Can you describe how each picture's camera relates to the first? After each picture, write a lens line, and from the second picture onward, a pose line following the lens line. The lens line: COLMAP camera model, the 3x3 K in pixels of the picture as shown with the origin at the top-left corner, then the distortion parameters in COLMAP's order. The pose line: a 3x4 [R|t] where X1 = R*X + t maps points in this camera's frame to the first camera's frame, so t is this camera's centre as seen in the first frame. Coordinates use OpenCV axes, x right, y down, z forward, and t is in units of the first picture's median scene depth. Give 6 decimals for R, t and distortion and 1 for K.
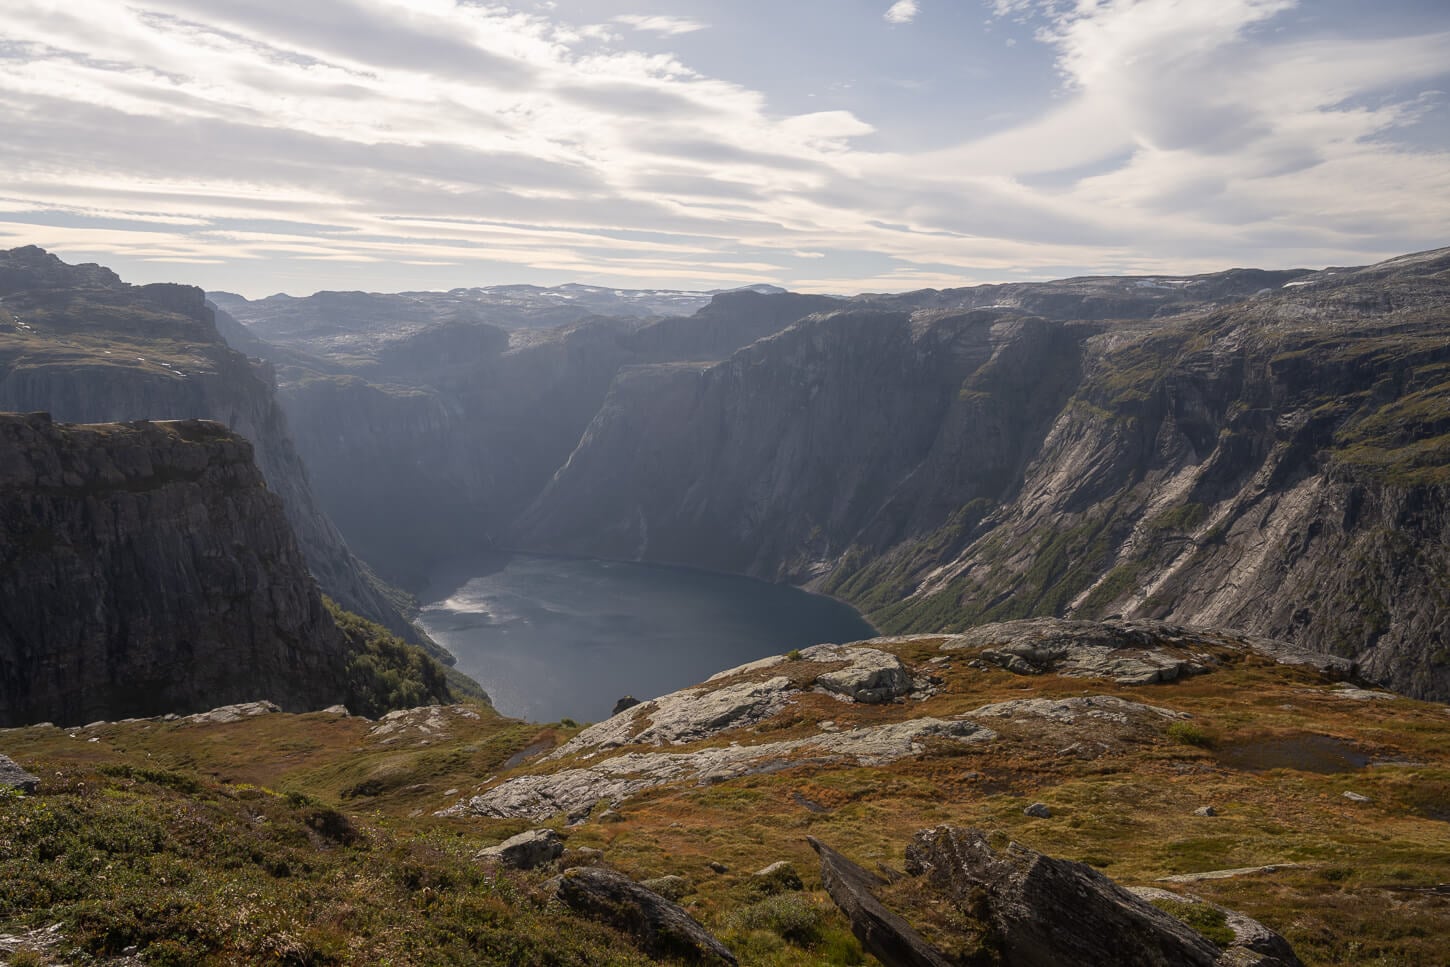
lens RADIAL K [[1141.8, 0, 725.8], [0, 1141.8, 489.0], [0, 0, 1]] dist [-0.007610, 0.005446]
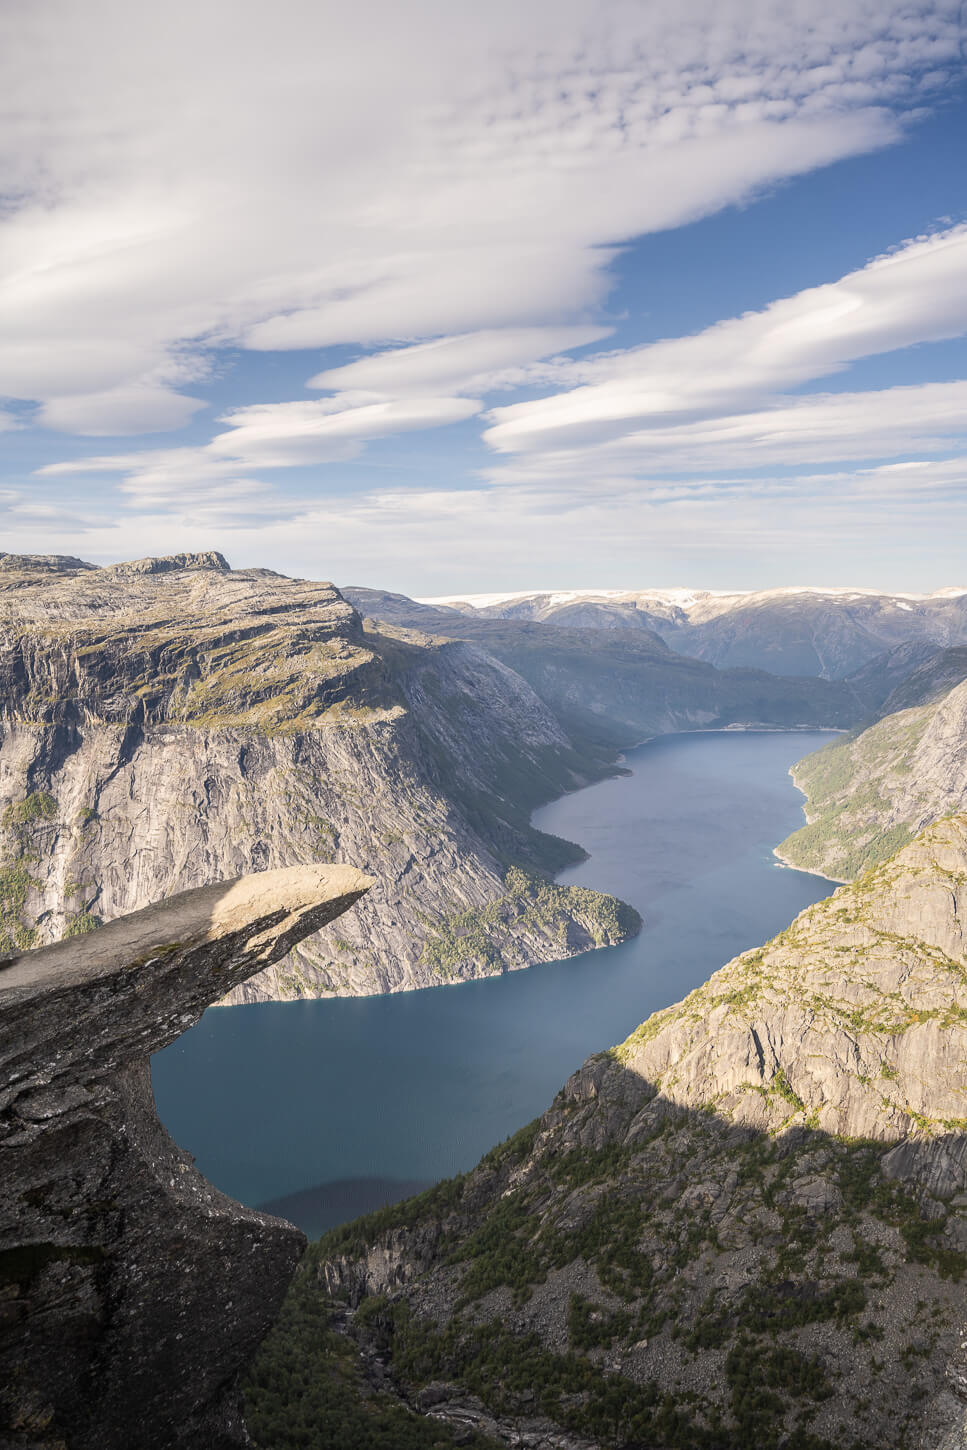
lens RADIAL K [[1153.1, 0, 479.8], [0, 1153.1, 732.2], [0, 0, 1]] dist [-0.010113, 0.002824]
pose [[0.140328, -0.106354, 0.984376, -0.626635], [0.161144, 0.983411, 0.083277, -0.072774], [-0.976904, 0.146940, 0.155138, 0.475952]]
